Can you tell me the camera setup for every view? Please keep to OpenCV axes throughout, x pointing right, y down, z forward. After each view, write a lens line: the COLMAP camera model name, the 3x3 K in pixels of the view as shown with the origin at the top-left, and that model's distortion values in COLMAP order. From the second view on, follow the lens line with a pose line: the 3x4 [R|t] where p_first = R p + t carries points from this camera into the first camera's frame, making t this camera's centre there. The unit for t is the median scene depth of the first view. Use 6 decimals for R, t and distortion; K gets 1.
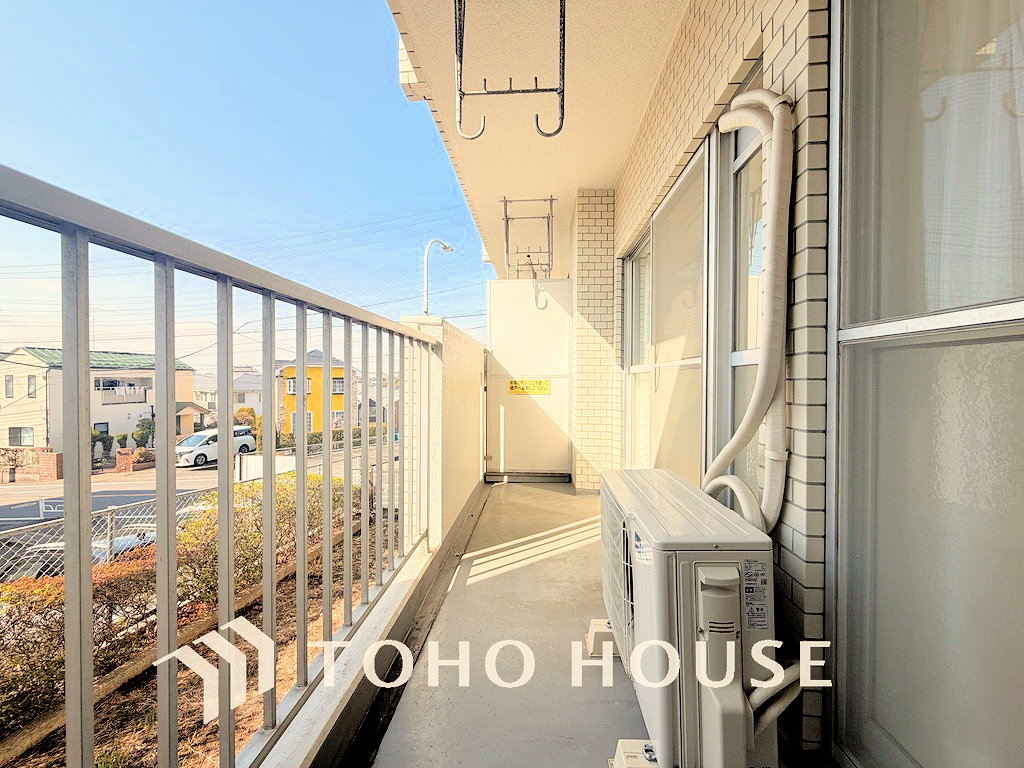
lens RADIAL K [[408.8, 0, 509.3], [0, 408.8, 385.1], [0, 0, 1]] dist [-0.000941, 0.000420]
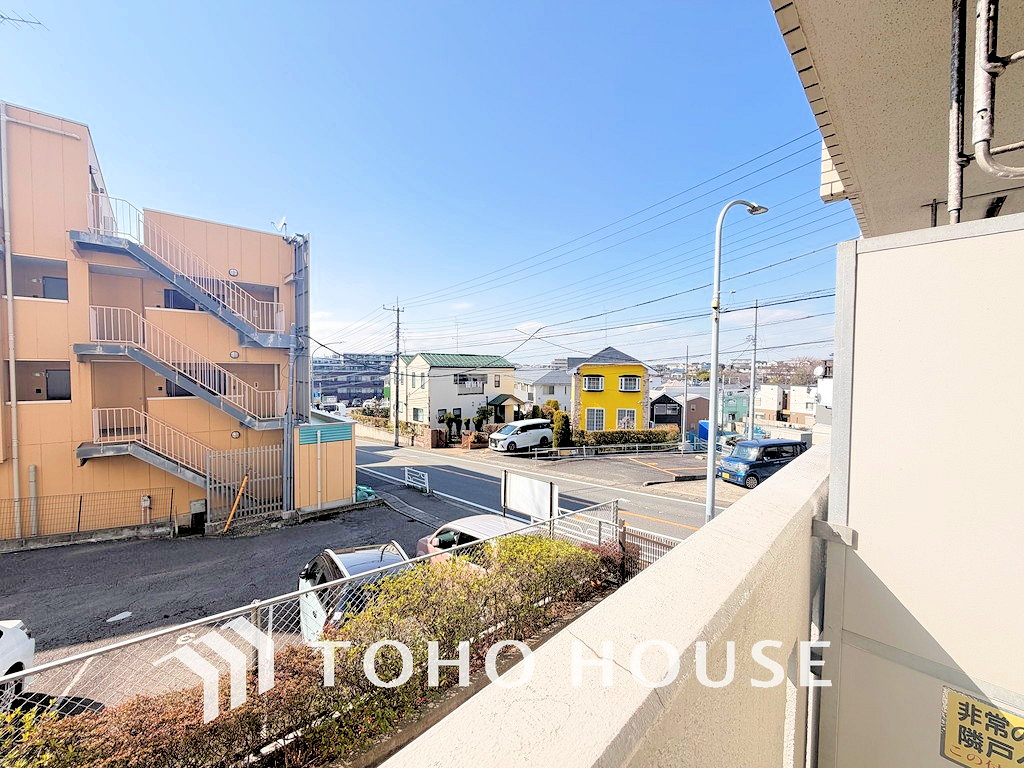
lens RADIAL K [[408.8, 0, 509.3], [0, 408.8, 385.1], [0, 0, 1]] dist [-0.000941, 0.000420]
pose [[0.760812, 0.031200, -0.648222, -0.006273], [-0.016617, 0.999453, 0.028602, -0.025473], [0.648760, -0.010989, 0.760914, 0.098967]]
